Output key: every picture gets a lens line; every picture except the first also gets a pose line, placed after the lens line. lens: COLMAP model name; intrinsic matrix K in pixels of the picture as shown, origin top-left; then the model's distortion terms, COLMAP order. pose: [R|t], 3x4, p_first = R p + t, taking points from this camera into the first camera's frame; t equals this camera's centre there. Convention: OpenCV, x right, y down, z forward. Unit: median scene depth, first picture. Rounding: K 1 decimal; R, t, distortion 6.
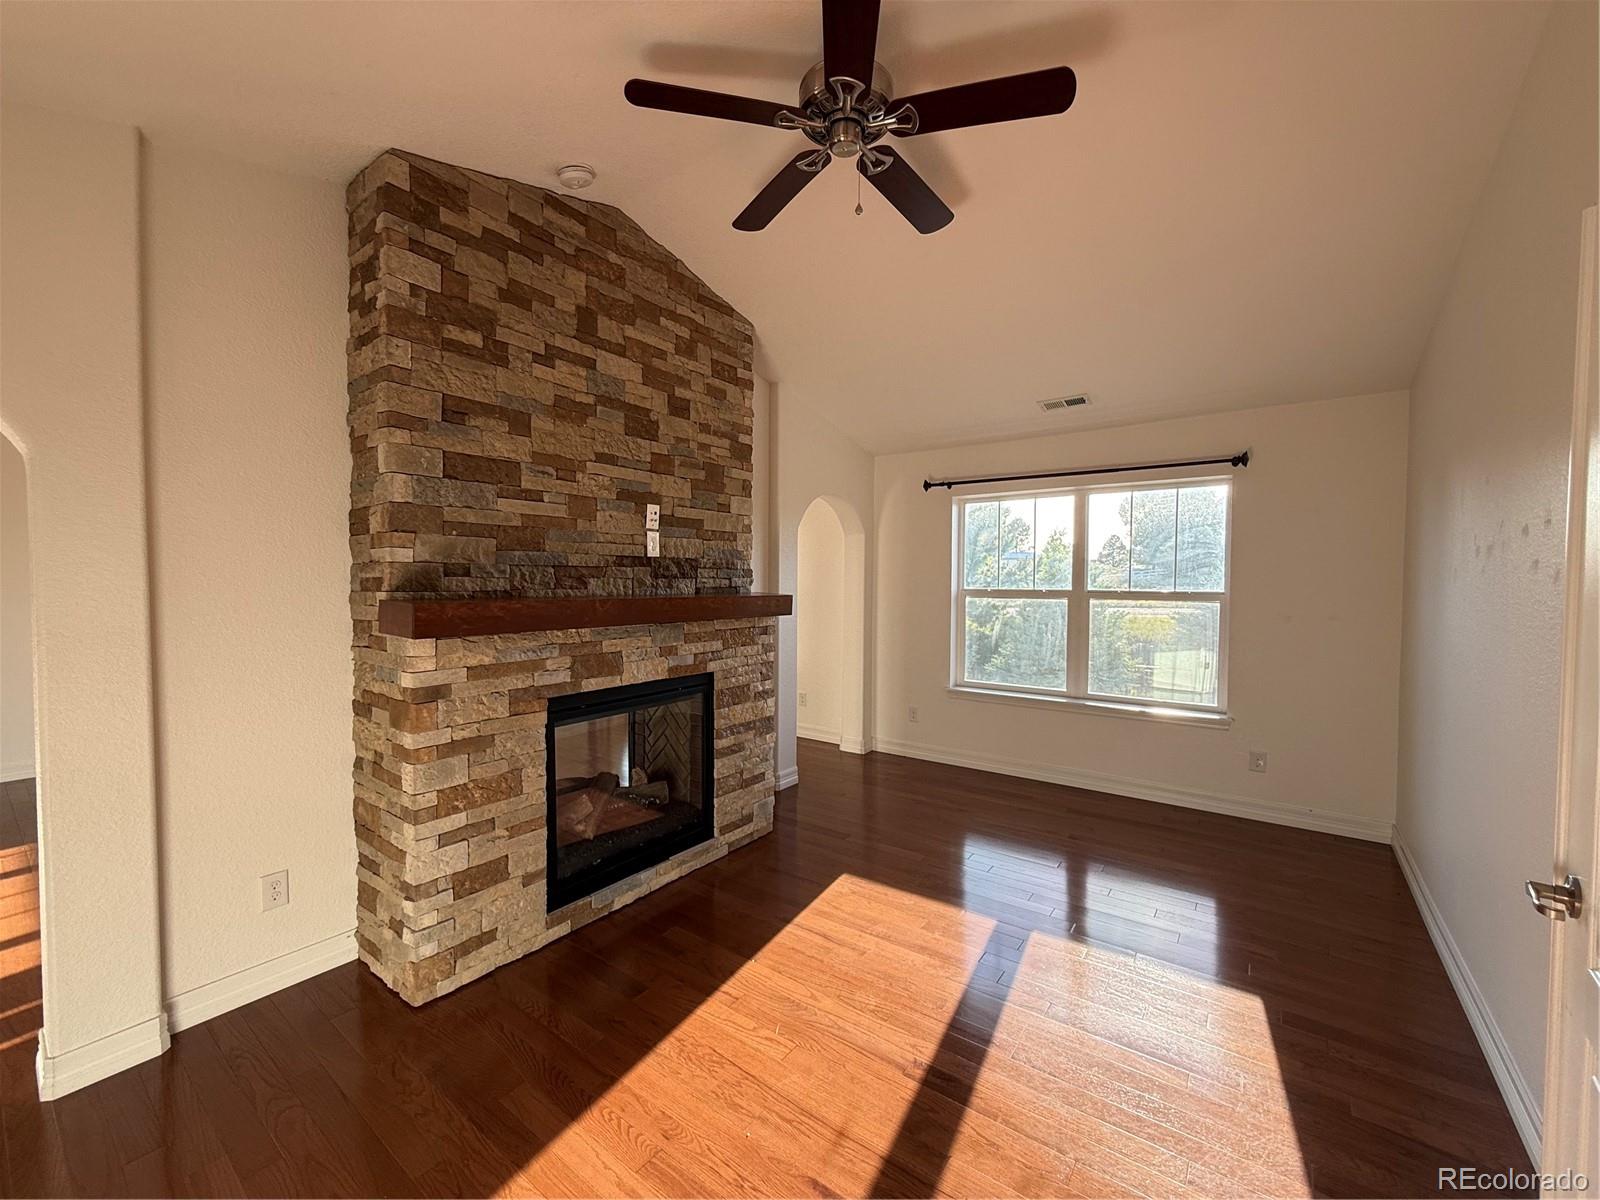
lens RADIAL K [[640.0, 0, 802.5], [0, 640.0, 601.5], [0, 0, 1]] dist [0.000984, 0.000163]
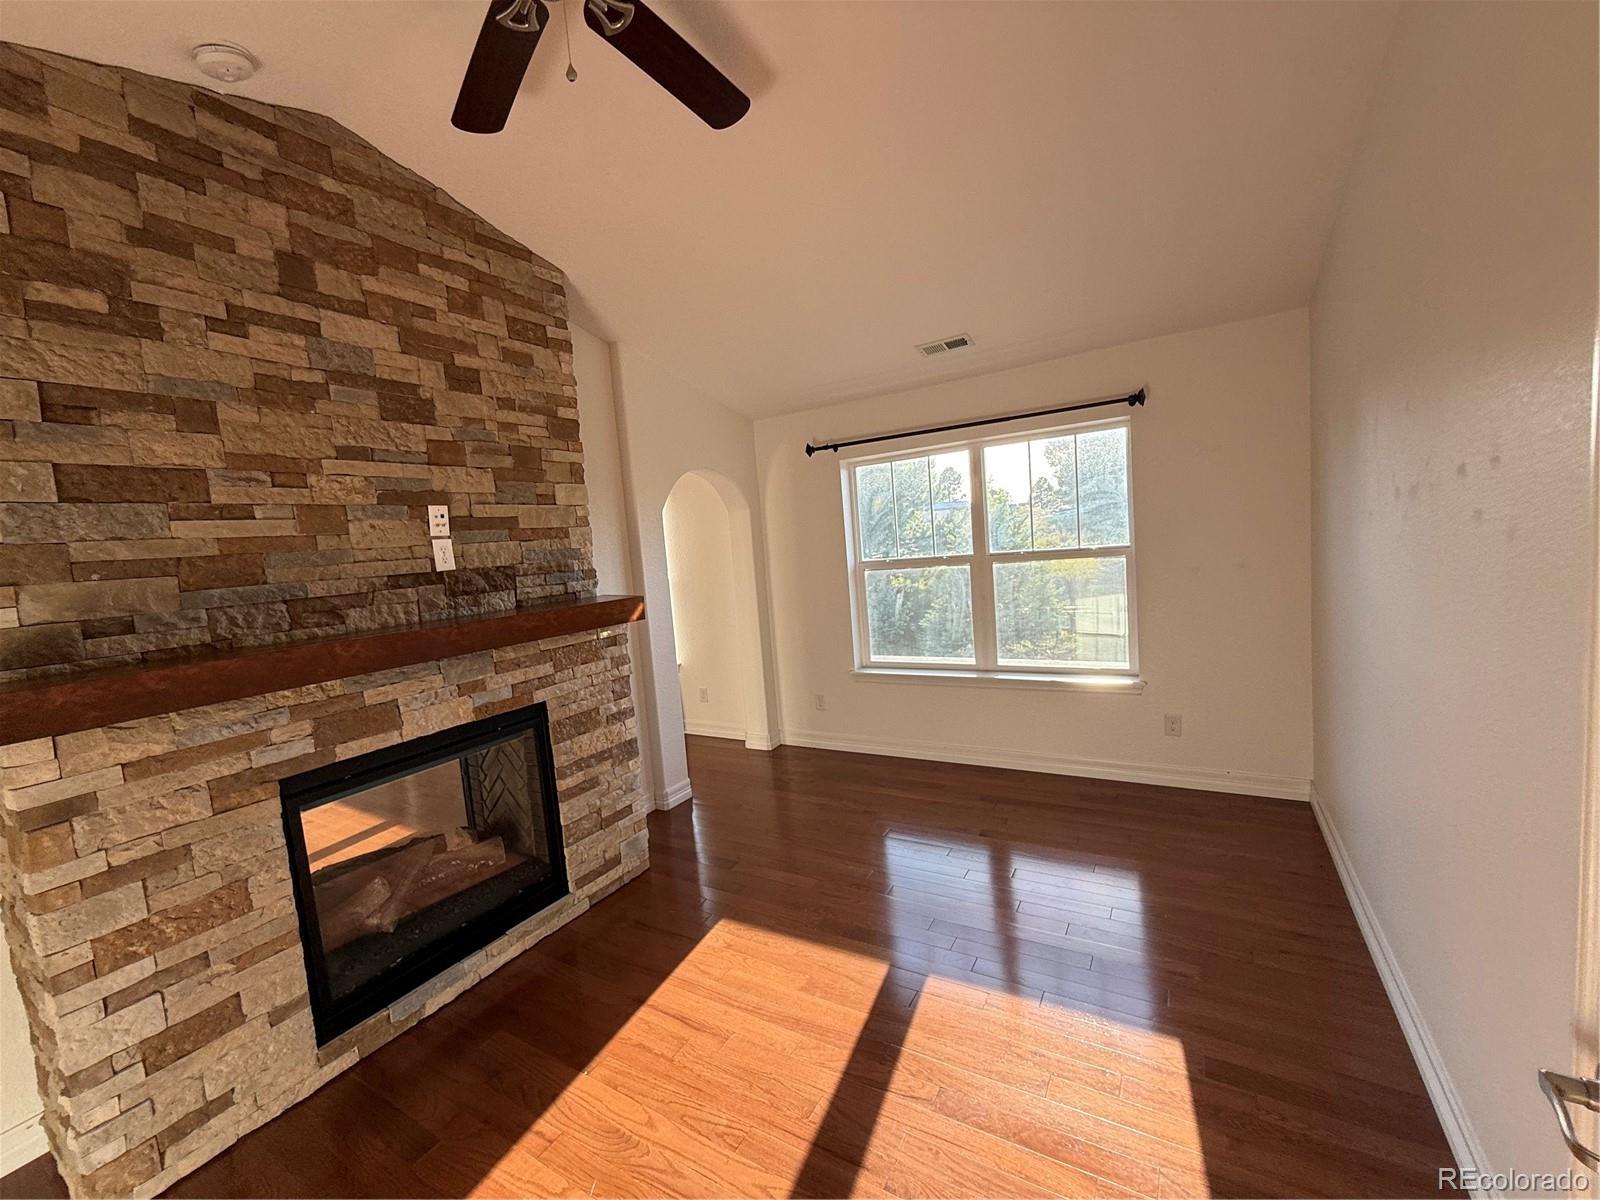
lens RADIAL K [[640.0, 0, 800.8], [0, 640.0, 603.0], [0, 0, 1]] dist [0.000984, 0.000163]
pose [[0.992190, -0.093661, 0.082378, 0.154166], [0.088801, 0.994191, 0.060818, -0.043217], [-0.087595, -0.053028, 0.994744, 0.177345]]
